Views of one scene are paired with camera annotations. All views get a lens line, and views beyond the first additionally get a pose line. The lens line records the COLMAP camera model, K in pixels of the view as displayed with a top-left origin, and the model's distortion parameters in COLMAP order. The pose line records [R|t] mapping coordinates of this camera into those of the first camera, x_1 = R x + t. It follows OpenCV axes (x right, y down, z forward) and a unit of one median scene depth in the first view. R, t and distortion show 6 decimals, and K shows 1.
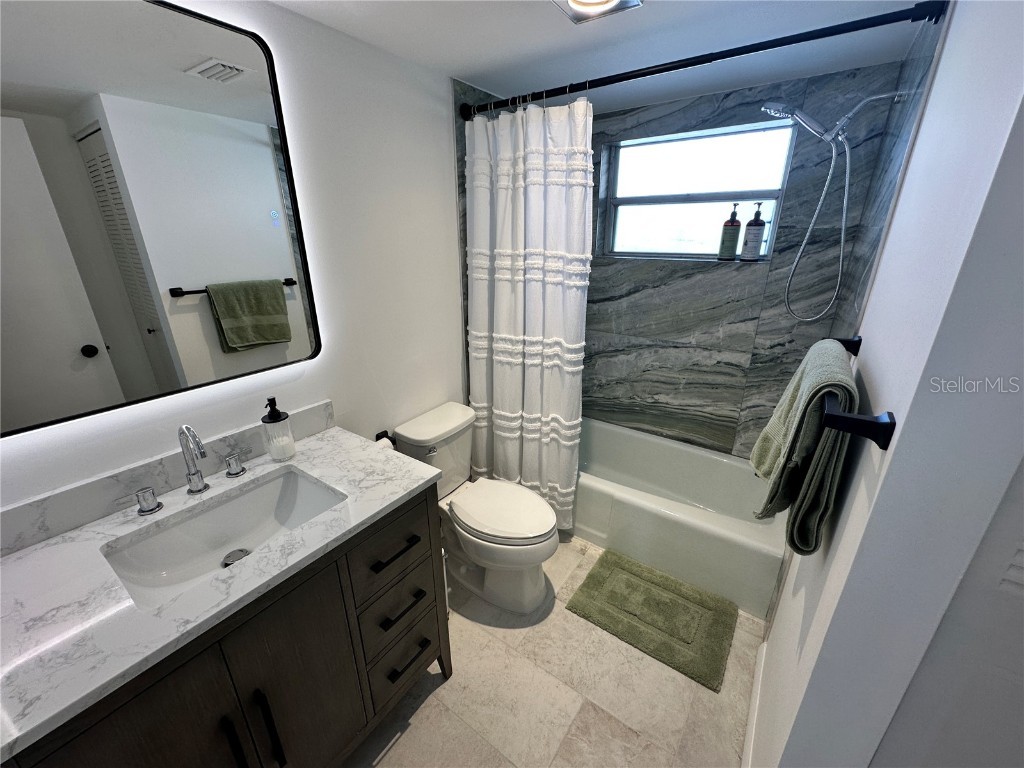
lens RADIAL K [[408.1, 0, 511.4], [0, 408.1, 383.7], [0, 0, 1]] dist [-0.003923, 0.000791]
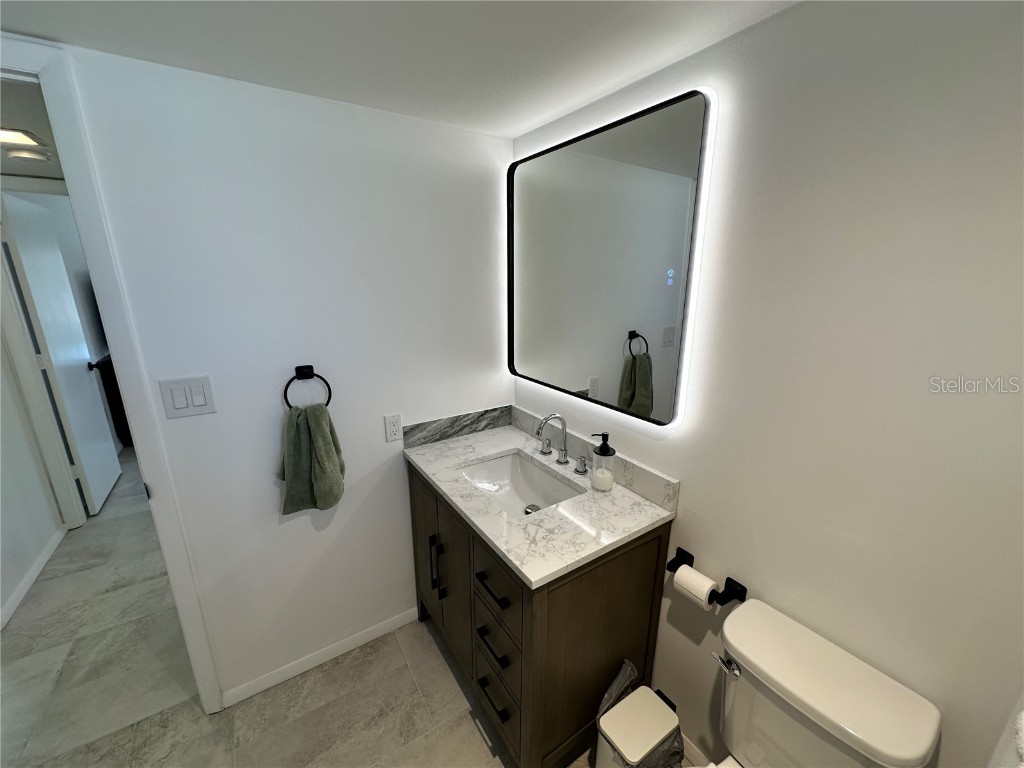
lens RADIAL K [[408.1, 0, 511.4], [0, 408.1, 383.7], [0, 0, 1]] dist [-0.003923, 0.000791]
pose [[-0.376196, 0.238331, -0.895363, 0.463034], [-0.309596, 0.878474, 0.363916, -0.403136], [0.873285, 0.414104, -0.256692, 0.992813]]
